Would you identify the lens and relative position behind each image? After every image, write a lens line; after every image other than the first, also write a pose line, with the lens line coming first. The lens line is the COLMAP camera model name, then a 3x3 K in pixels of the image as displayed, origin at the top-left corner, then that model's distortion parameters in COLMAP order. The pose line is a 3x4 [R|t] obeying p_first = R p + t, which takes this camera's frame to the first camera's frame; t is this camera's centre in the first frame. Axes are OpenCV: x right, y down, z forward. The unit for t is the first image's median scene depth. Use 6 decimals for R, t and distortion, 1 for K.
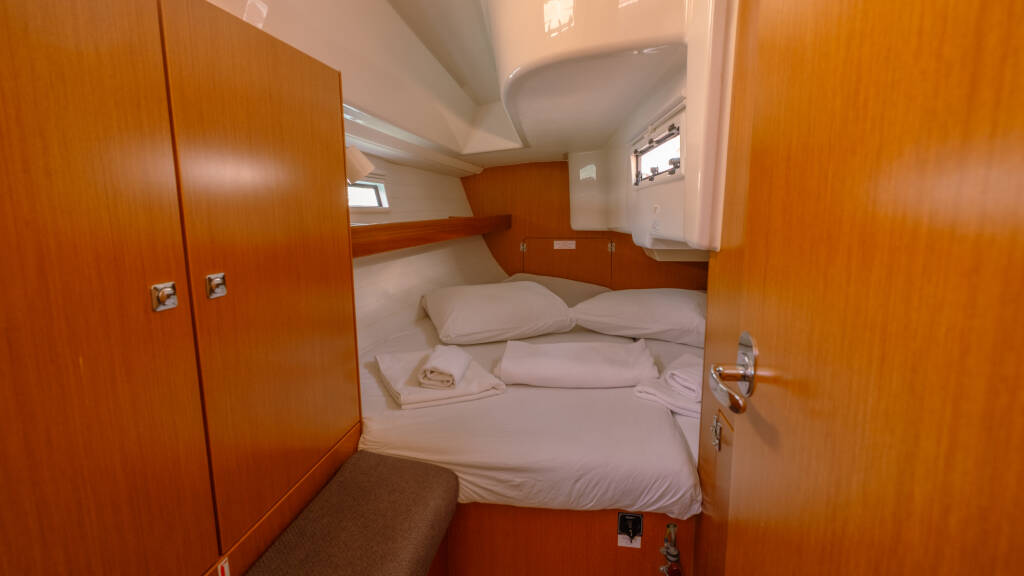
lens RADIAL K [[439.8, 0, 524.7], [0, 439.8, 273.4], [0, 0, 1]] dist [-0.002010, -0.000367]
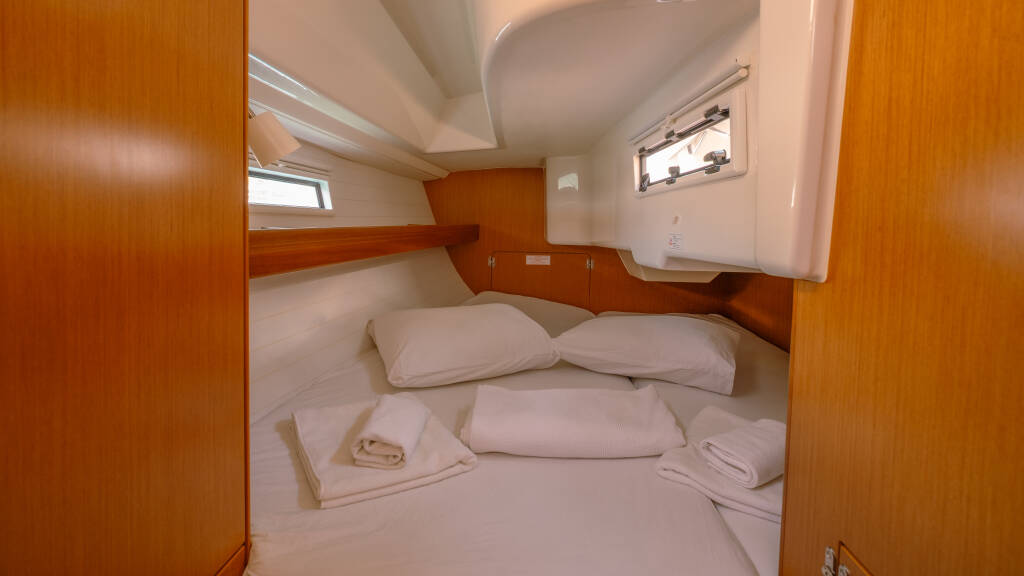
lens RADIAL K [[442.5, 0, 516.5], [0, 442.5, 246.5], [0, 0, 1]] dist [-0.002255, -0.000239]
pose [[0.997178, 0.026204, 0.070357, -0.033019], [-0.019725, 0.995632, -0.091256, -0.018676], [-0.072441, 0.089611, 0.993339, 0.211410]]
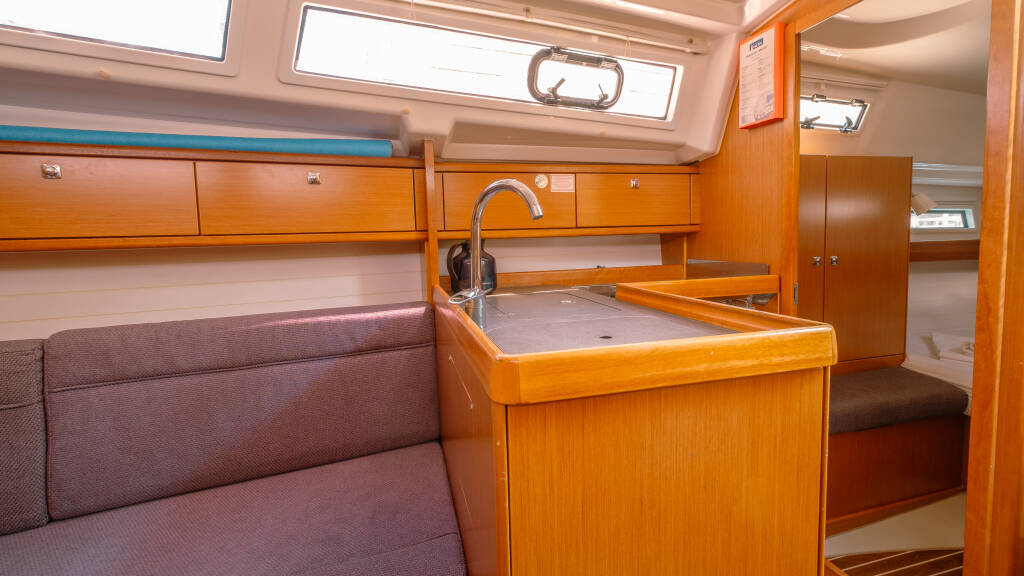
lens RADIAL K [[439.8, 0, 524.7], [0, 439.8, 273.4], [0, 0, 1]] dist [-0.002010, -0.000367]
pose [[0.367358, 0.060272, -0.928125, 0.431026], [-0.112329, 0.993469, 0.020055, 0.104007], [0.923272, 0.096888, 0.371729, -0.680192]]
